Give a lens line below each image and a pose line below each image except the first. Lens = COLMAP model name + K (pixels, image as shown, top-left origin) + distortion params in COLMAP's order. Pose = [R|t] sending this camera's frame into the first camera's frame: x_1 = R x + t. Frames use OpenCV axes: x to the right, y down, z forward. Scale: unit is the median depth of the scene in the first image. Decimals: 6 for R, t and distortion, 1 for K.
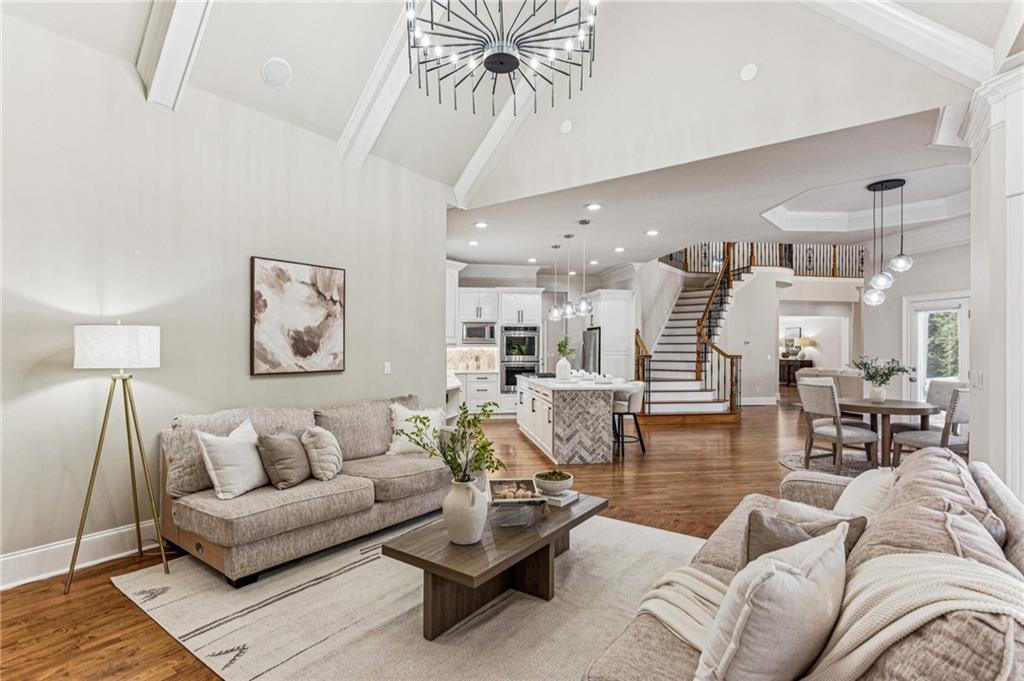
lens RADIAL K [[494.9, 0, 512.0], [0, 494.9, 340.5], [0, 0, 1]] dist [-0.001623, -0.000131]
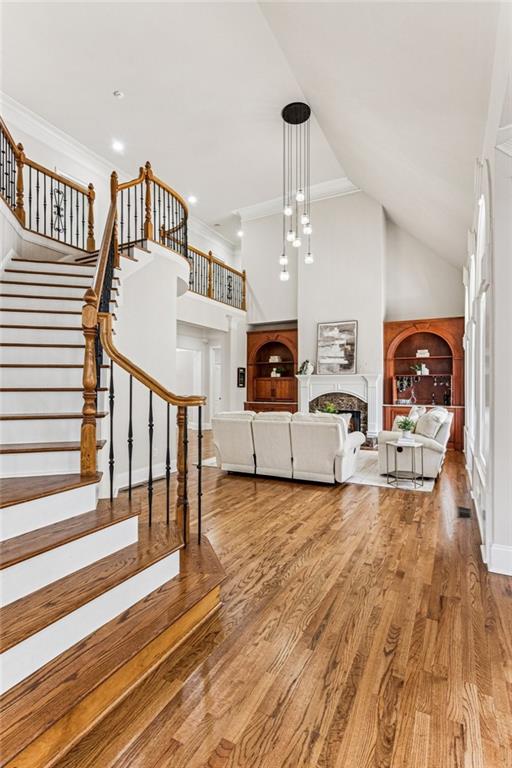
lens RADIAL K [[379.8, 0, 251.8], [0, 379.8, 384.5], [0, 0, 1]] dist [-0.001367, 0.000060]
pose [[0.598469, 0.000100, 0.801146, 0.256812], [-0.009107, 0.999936, 0.006678, 0.019323], [-0.801095, -0.011293, 0.598431, 0.809679]]
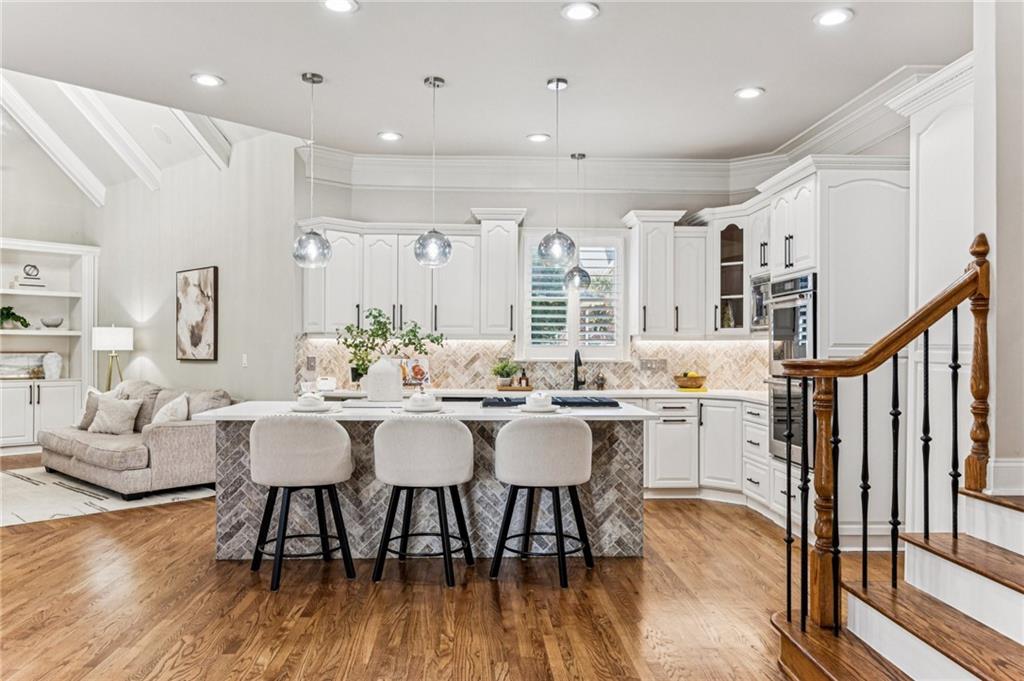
lens RADIAL K [[770.5, 0, 512.0], [0, 770.5, 340.5], [0, 0, 1]] dist [-0.001387, -0.000784]
pose [[-0.102258, -0.015097, -0.994643, 0.594878], [0.007742, 0.999842, -0.015972, 0.023522], [0.994728, -0.009334, -0.102125, 0.857808]]
